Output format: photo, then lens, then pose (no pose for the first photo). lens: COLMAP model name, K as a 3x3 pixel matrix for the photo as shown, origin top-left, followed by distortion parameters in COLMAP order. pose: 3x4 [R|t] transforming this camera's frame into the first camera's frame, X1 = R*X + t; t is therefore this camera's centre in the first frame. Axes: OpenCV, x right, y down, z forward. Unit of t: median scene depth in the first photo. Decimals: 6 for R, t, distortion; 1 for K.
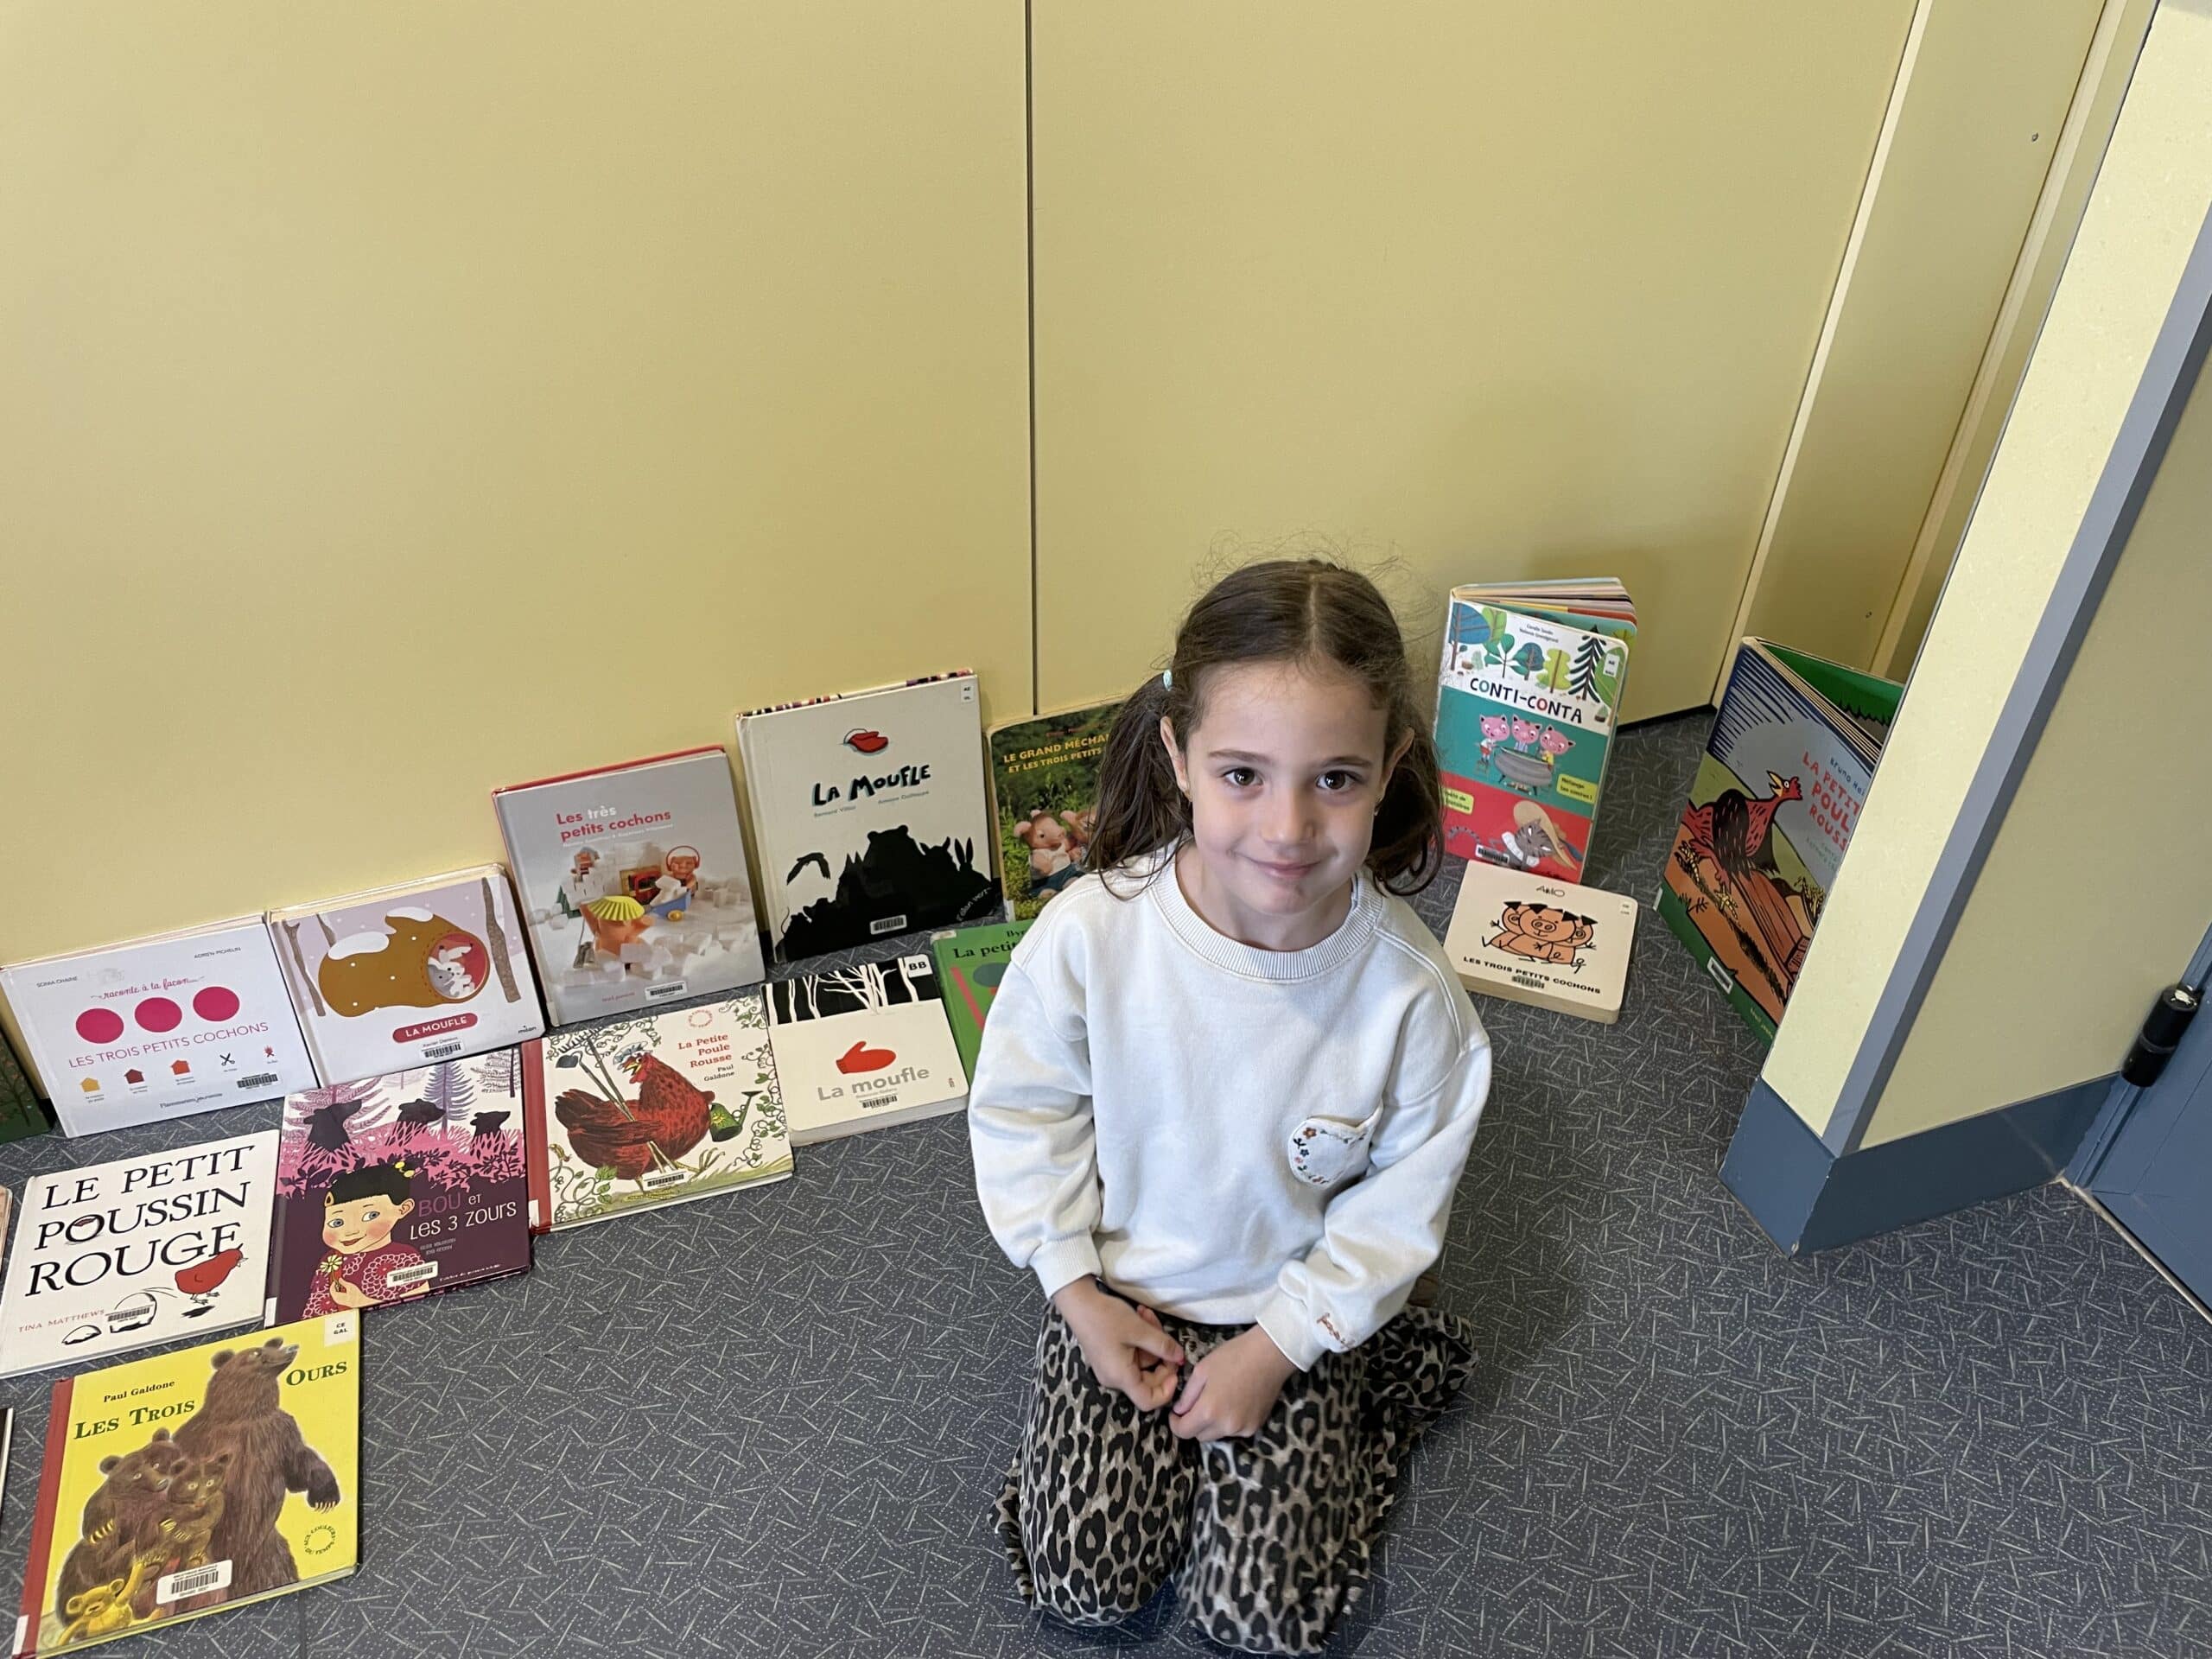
lens RADIAL K [[1683.0, 0, 1111.8], [0, 1683.0, 811.4], [0, 0, 1]] dist [0.085363, -0.117014]
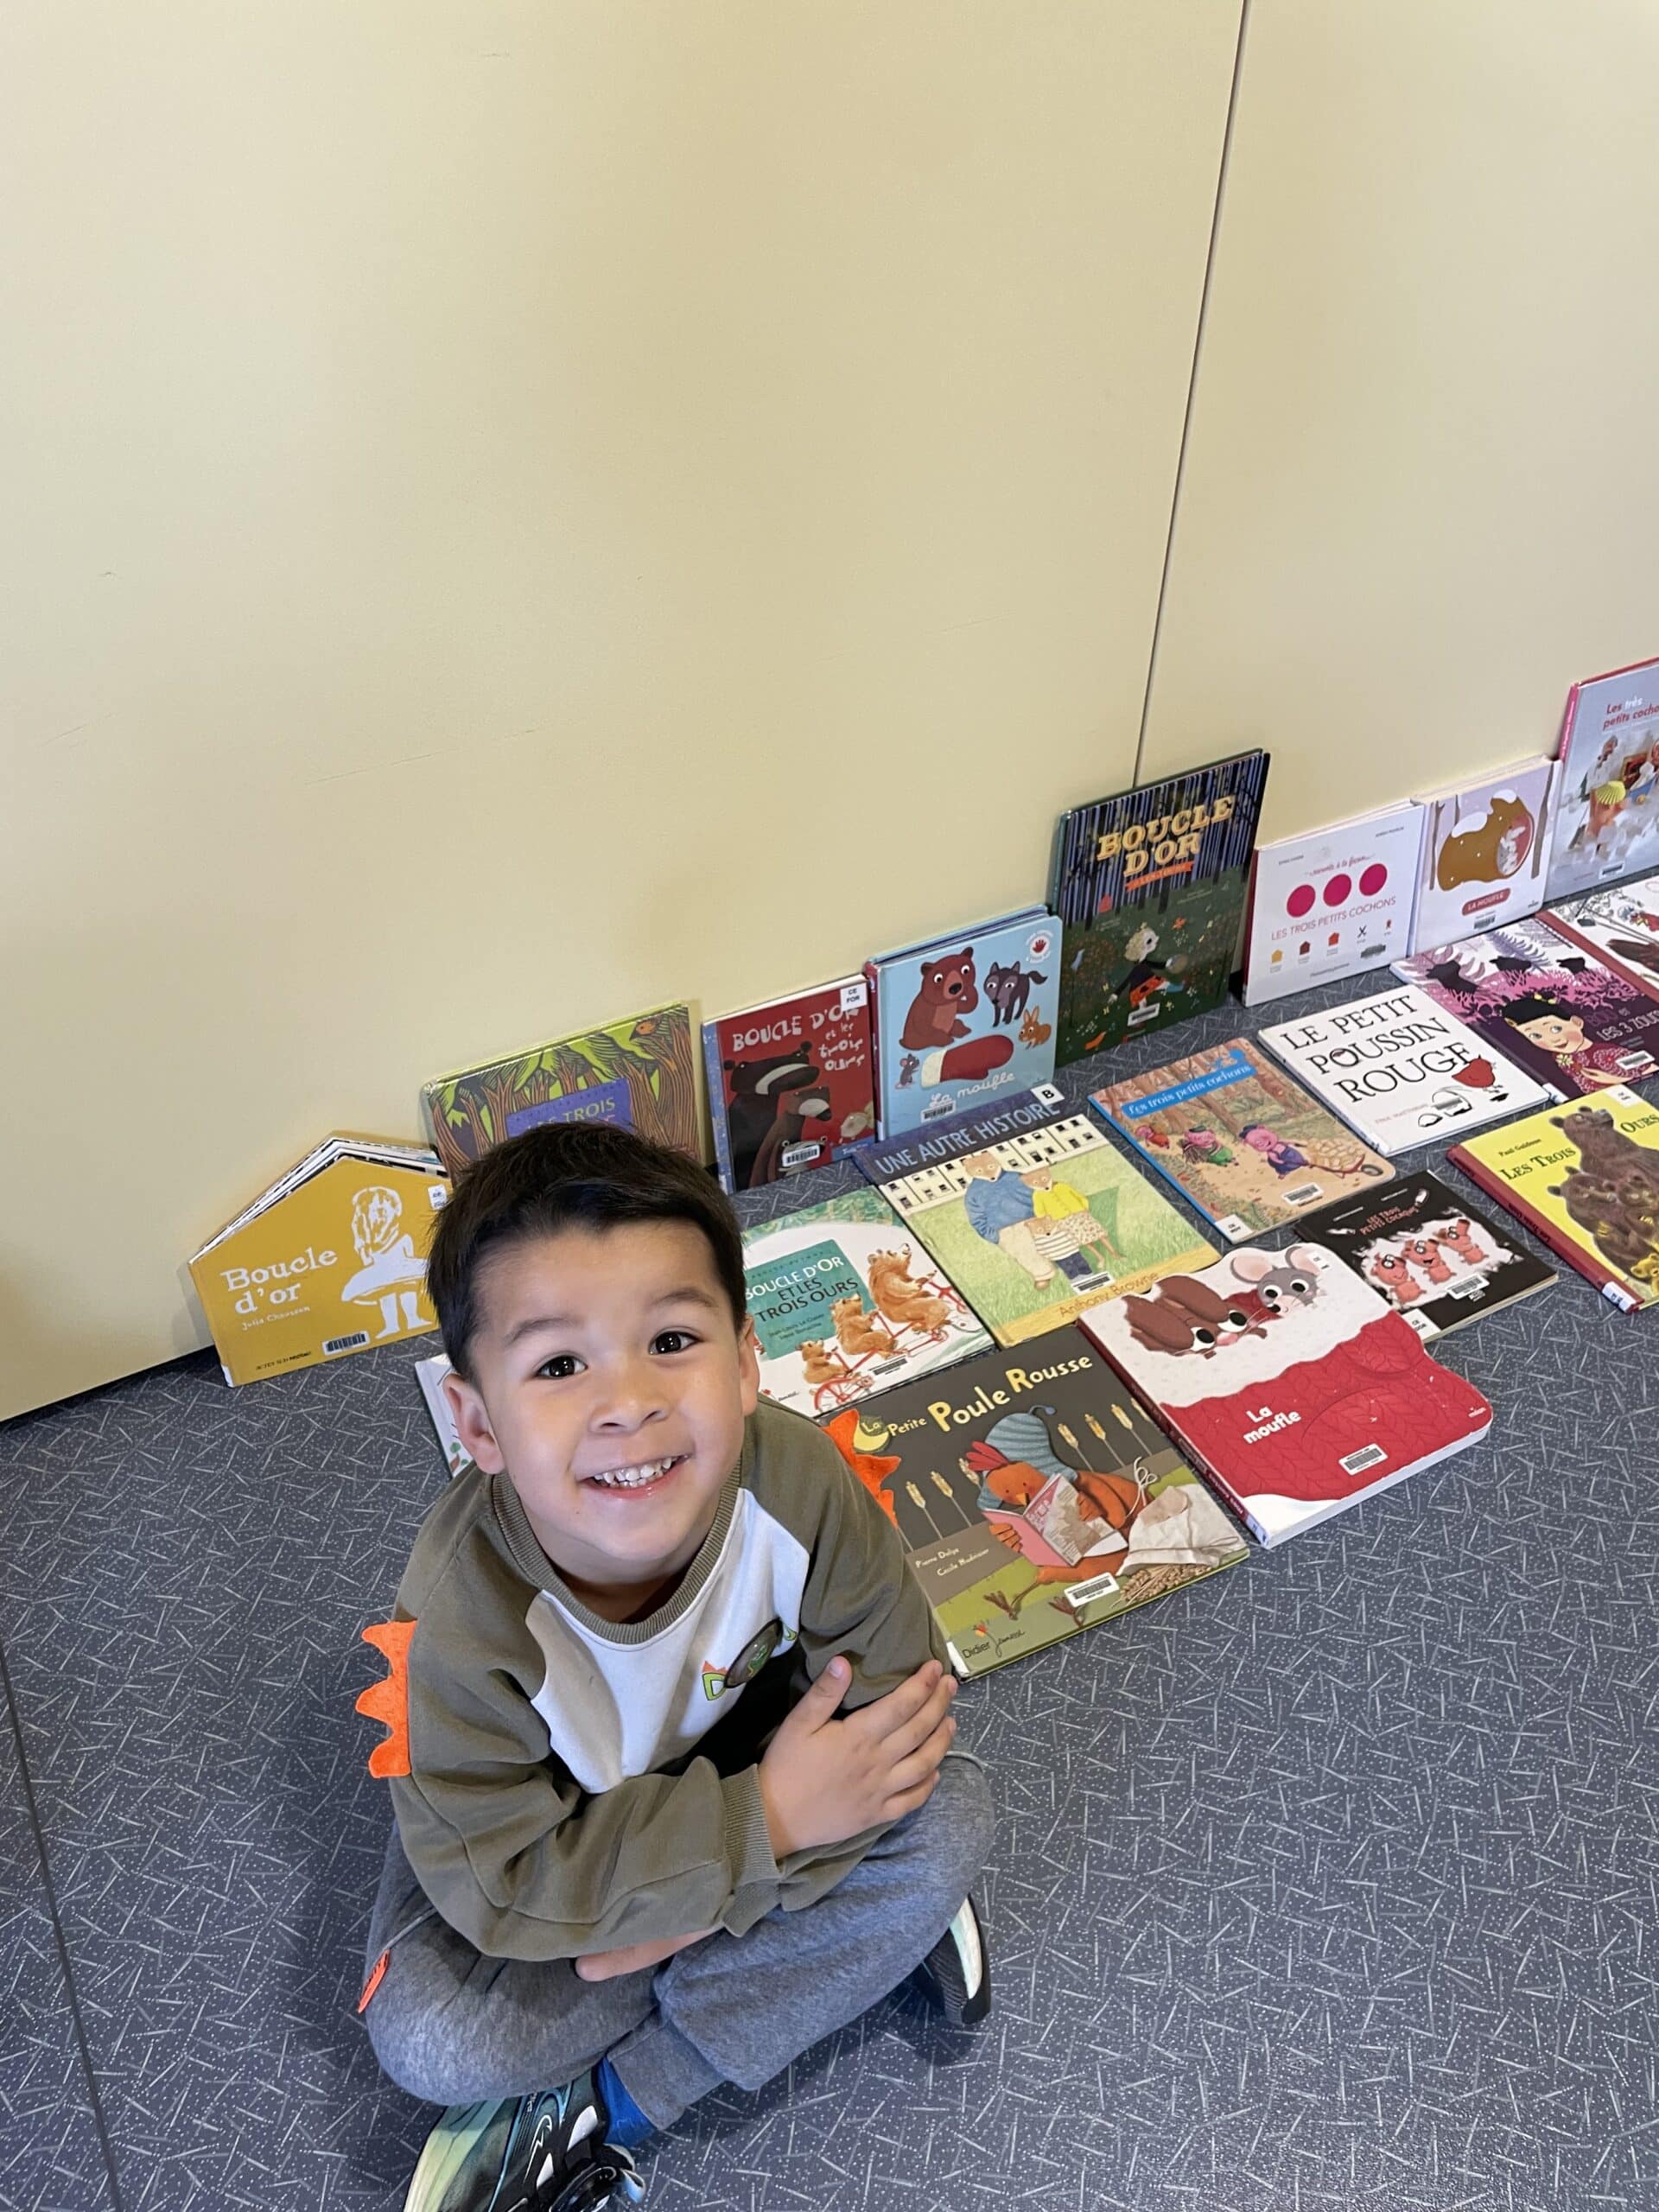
lens RADIAL K [[1683.0, 0, 823.6], [0, 1683.0, 1110.5], [0, 0, 1]] dist [0.085363, -0.117014]
pose [[0.989188, -0.096768, 0.110193, -1.056361], [0.091630, 0.994497, 0.050785, 0.178447], [-0.114501, -0.040139, 0.992612, -0.149133]]
